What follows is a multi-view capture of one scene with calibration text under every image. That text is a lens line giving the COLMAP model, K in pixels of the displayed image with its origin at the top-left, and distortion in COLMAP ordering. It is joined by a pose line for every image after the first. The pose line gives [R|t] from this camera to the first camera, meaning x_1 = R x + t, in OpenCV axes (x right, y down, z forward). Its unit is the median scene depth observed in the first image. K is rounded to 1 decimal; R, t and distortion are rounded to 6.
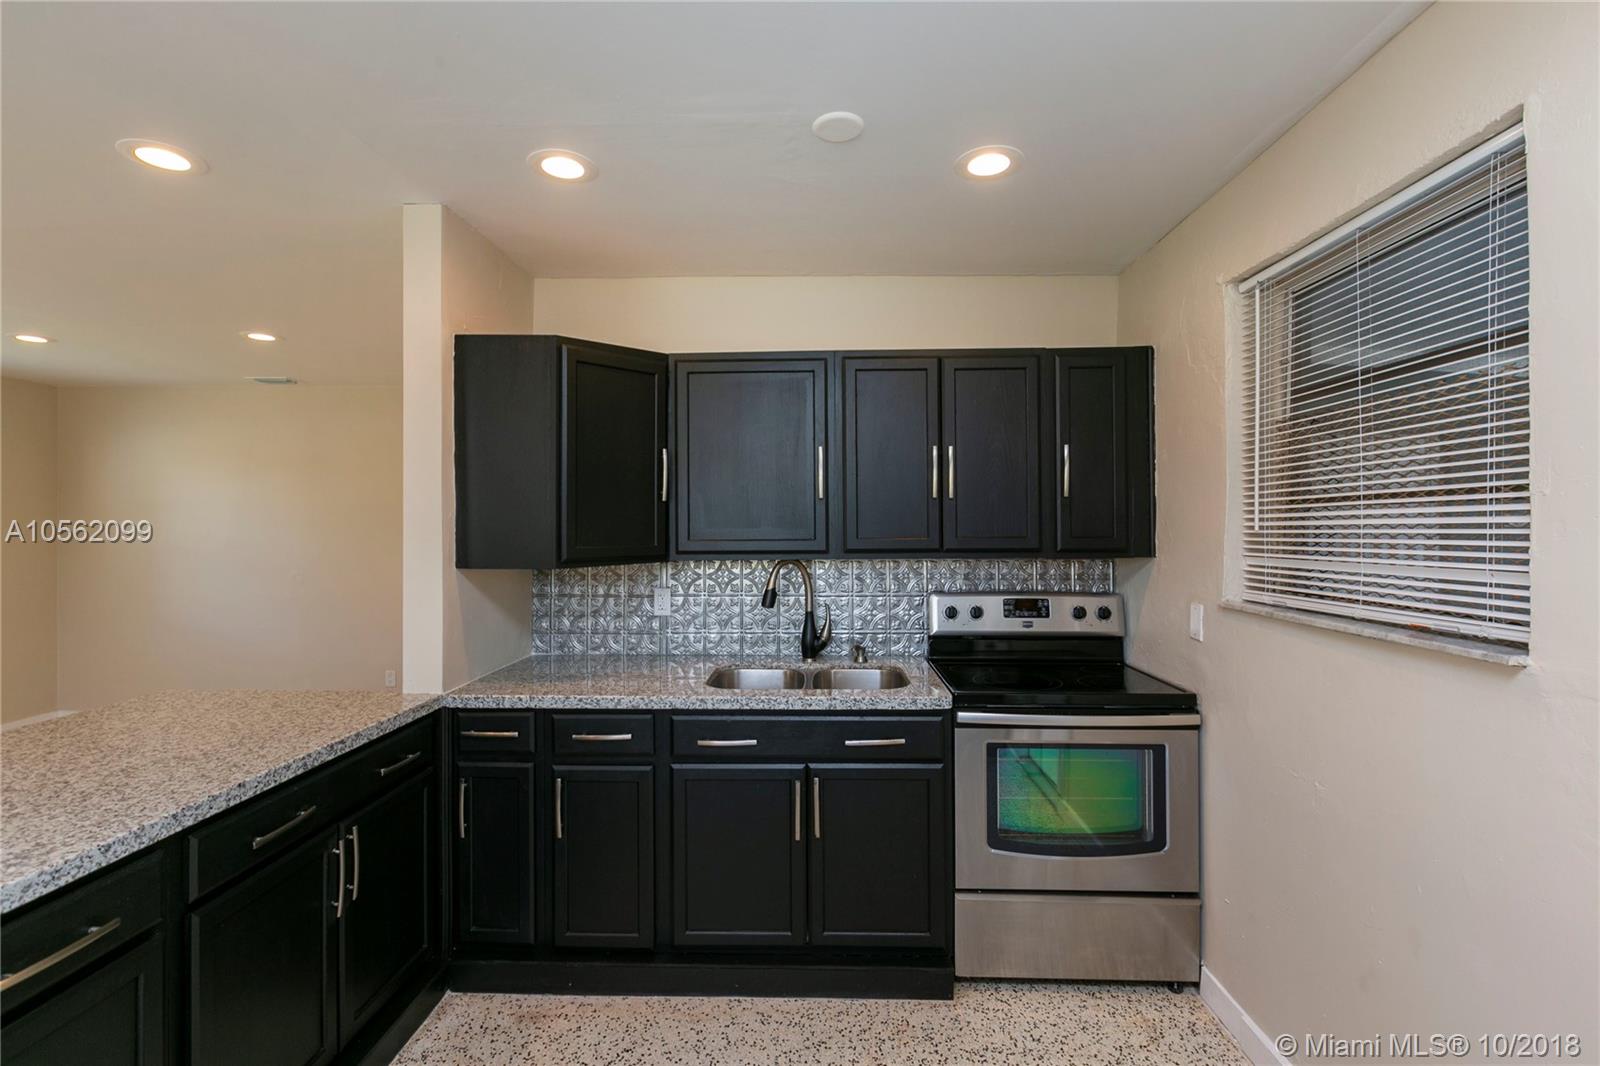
lens RADIAL K [[723.2, 0, 793.1], [0, 723.2, 529.9], [0, 0, 1]] dist [0.004541, -0.001728]
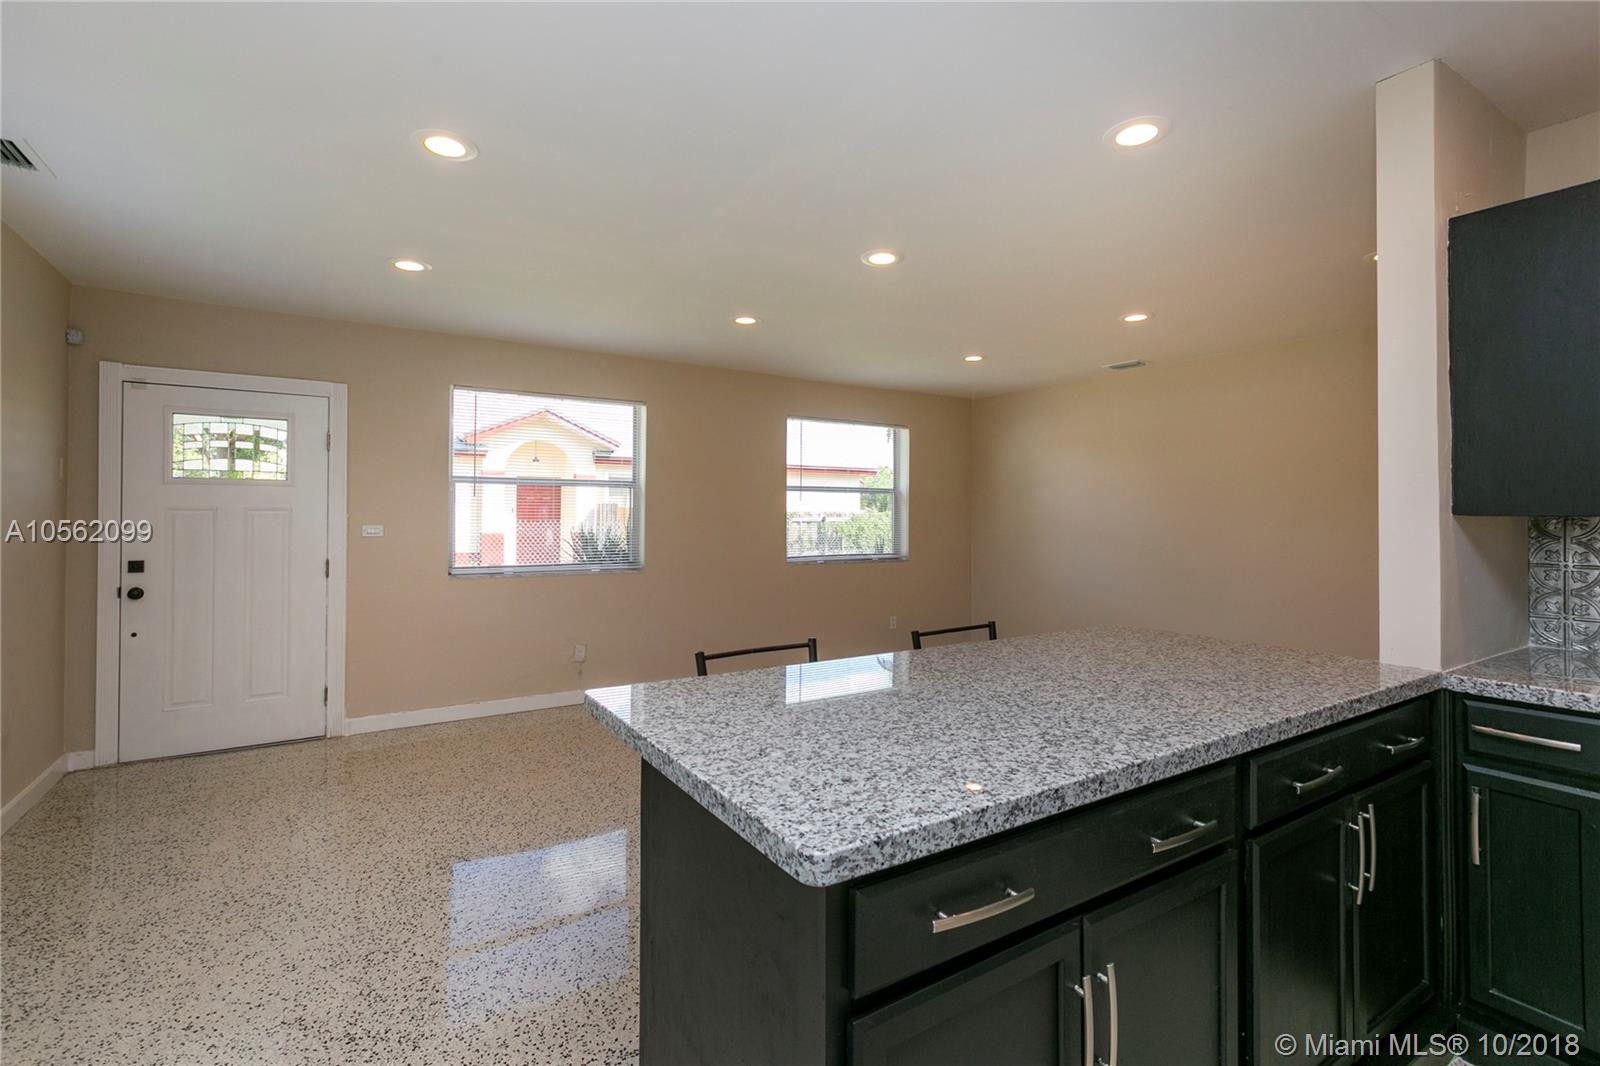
lens RADIAL K [[723.2, 0, 800.3], [0, 723.2, 505.0], [0, 0, 1]] dist [0.004541, -0.001728]
pose [[0.564283, -0.016107, -0.825424, -0.226246], [-0.002325, 0.999775, -0.021099, 0.063786], [0.825578, 0.013825, 0.564119, -0.030525]]
